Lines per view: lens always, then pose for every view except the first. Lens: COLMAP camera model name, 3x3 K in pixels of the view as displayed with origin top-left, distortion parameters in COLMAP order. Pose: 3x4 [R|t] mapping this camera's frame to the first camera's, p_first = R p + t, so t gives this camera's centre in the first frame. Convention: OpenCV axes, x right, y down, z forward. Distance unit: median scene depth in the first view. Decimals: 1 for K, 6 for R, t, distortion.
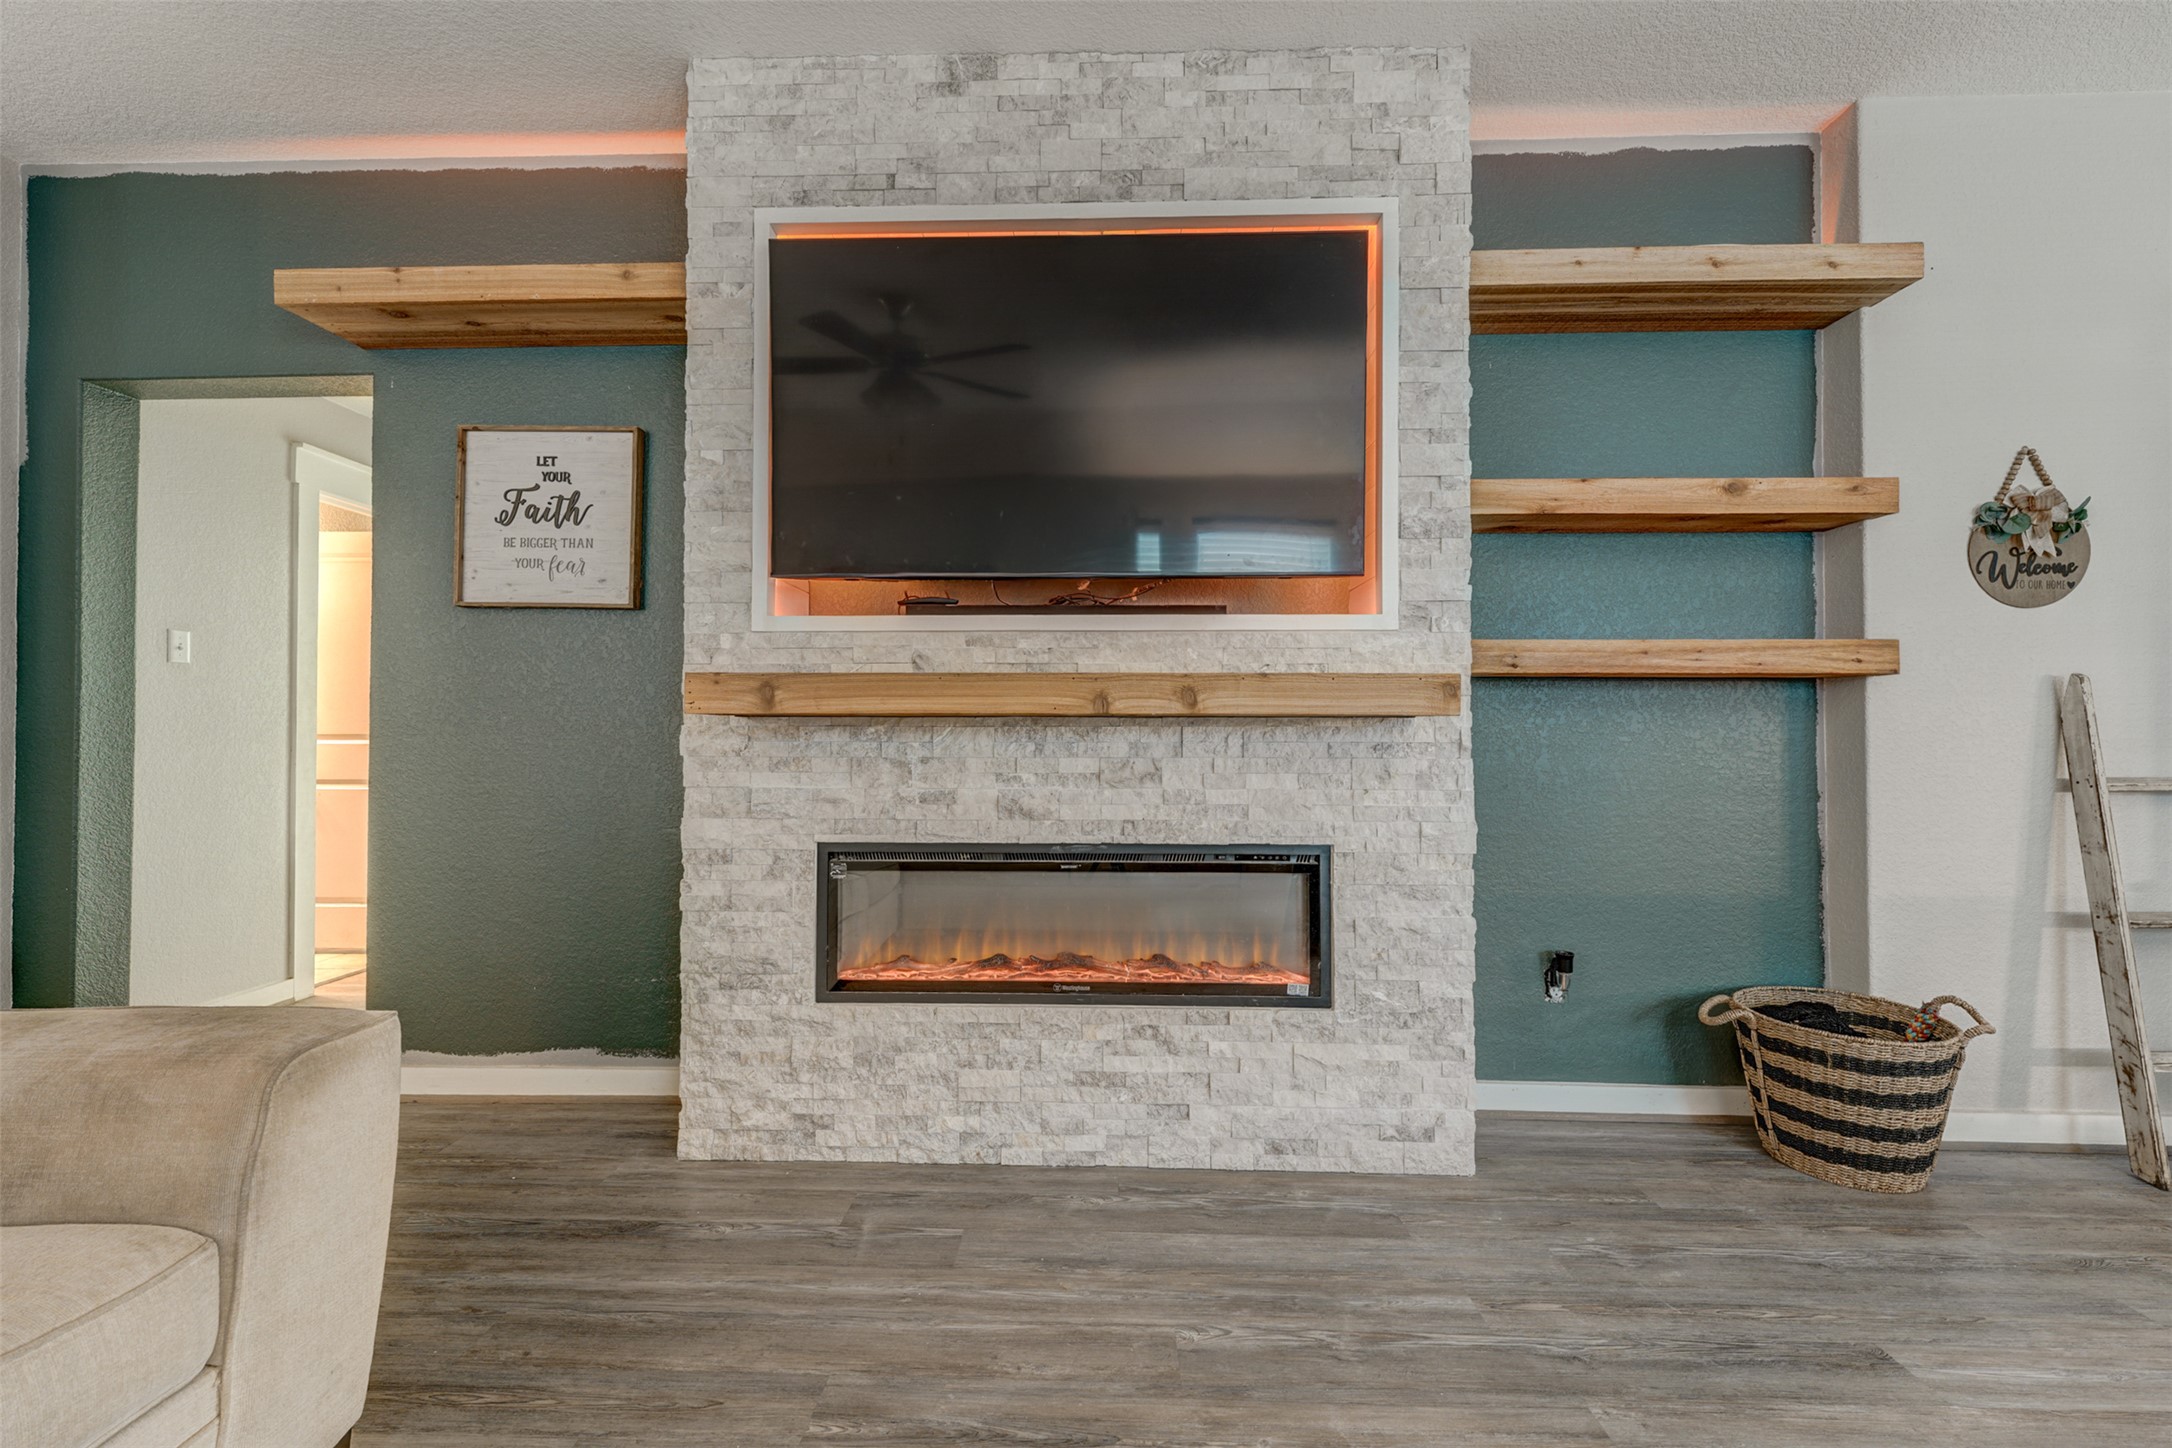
lens RADIAL K [[872.3, 0, 1086.0], [0, 872.3, 724.0], [0, 0, 1]] dist [0.007558, -0.000488]
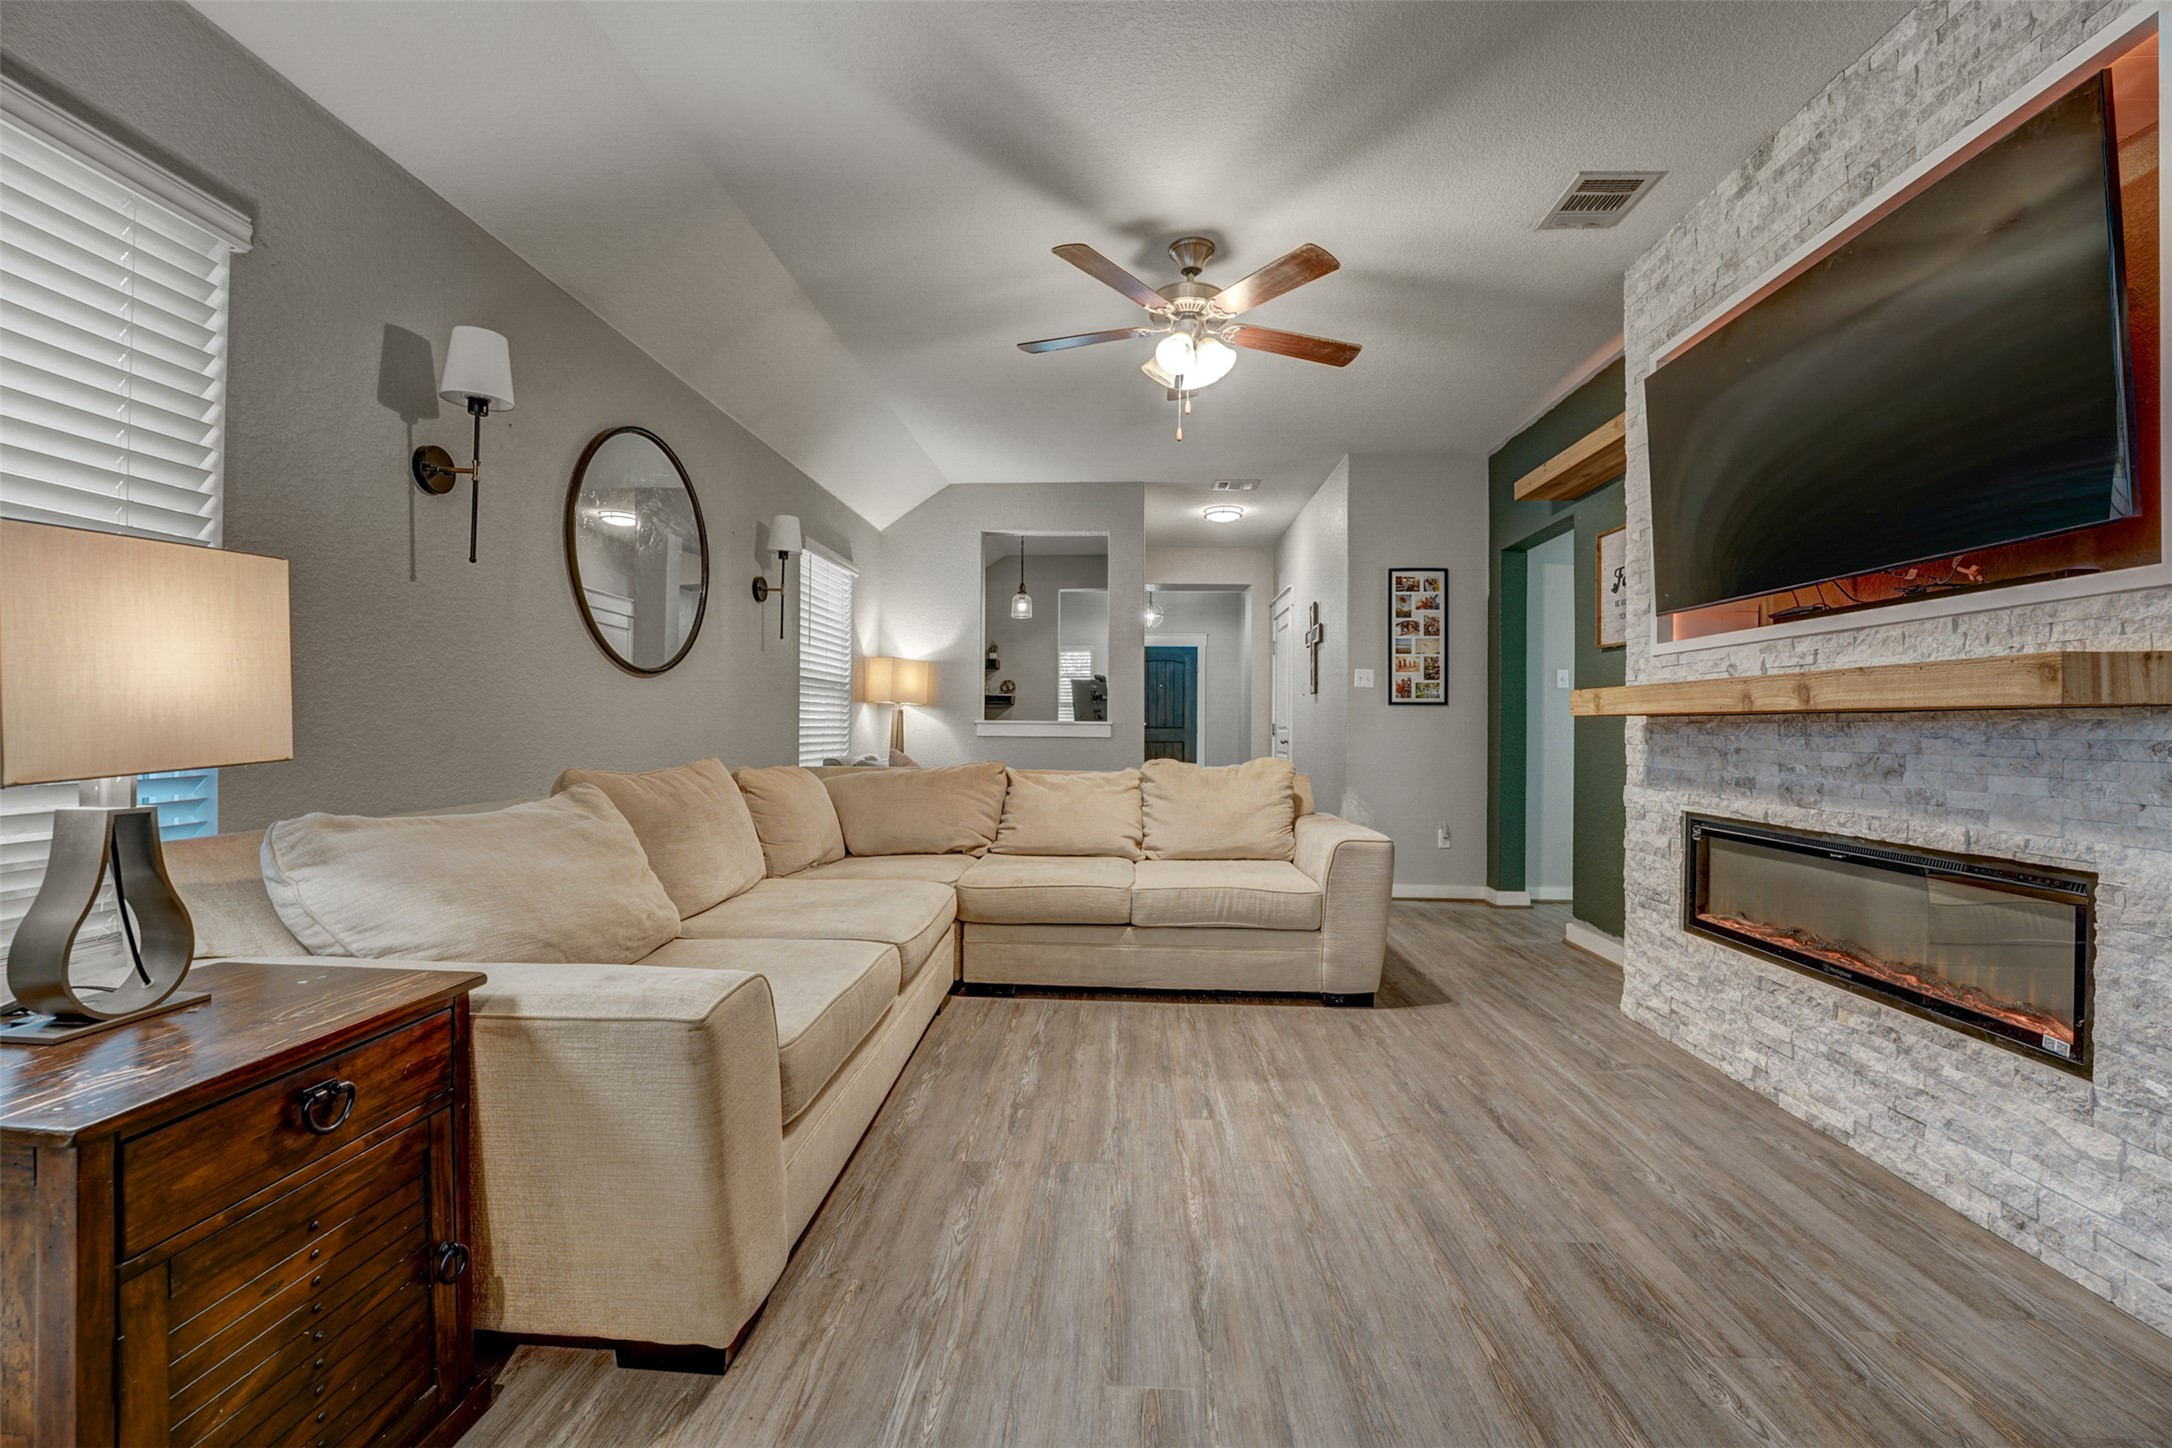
lens RADIAL K [[894.0, 0, 1086.0], [0, 894.0, 724.0], [0, 0, 1]] dist [-0.035140, 0.005821]
pose [[-0.022815, -0.004905, -0.999728, 1.054590], [0.007053, 0.999962, -0.005067, 0.004372], [0.999715, -0.007167, -0.022780, 0.123162]]
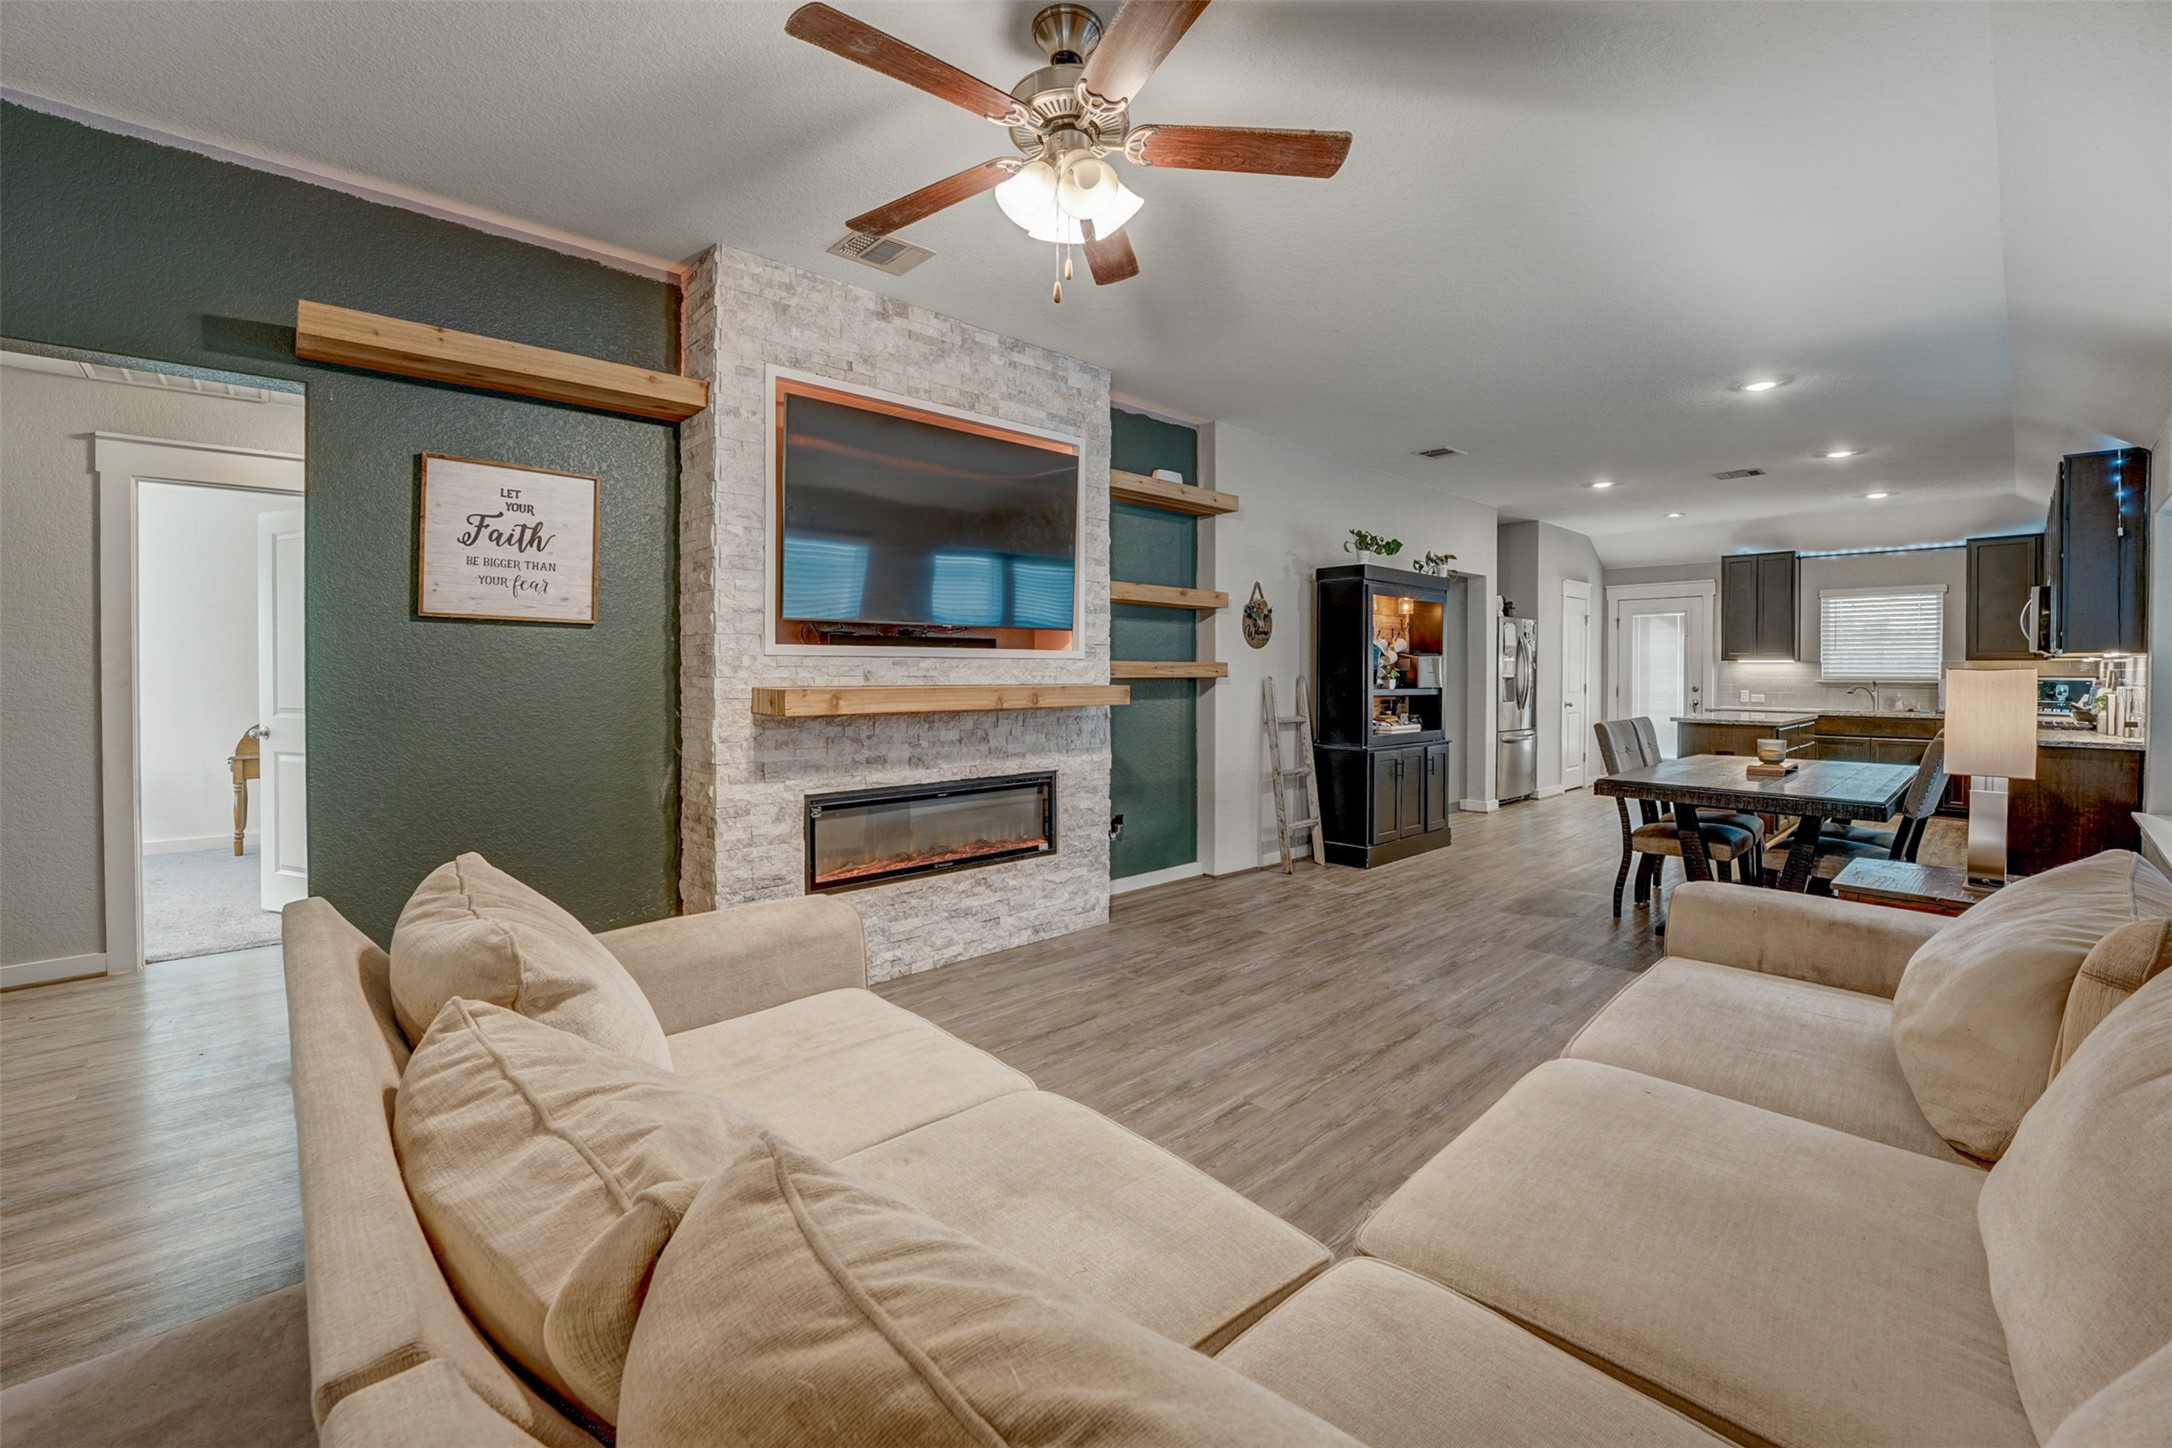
lens RADIAL K [[878.1, 0, 1088.8], [0, 878.1, 679.8], [0, 0, 1]] dist [-0.031754, 0.005377]
pose [[0.711867, -0.006390, 0.702285, -1.023436], [-0.012613, 0.999681, 0.021882, -0.102926], [-0.702201, -0.024435, 0.711560, -0.419771]]
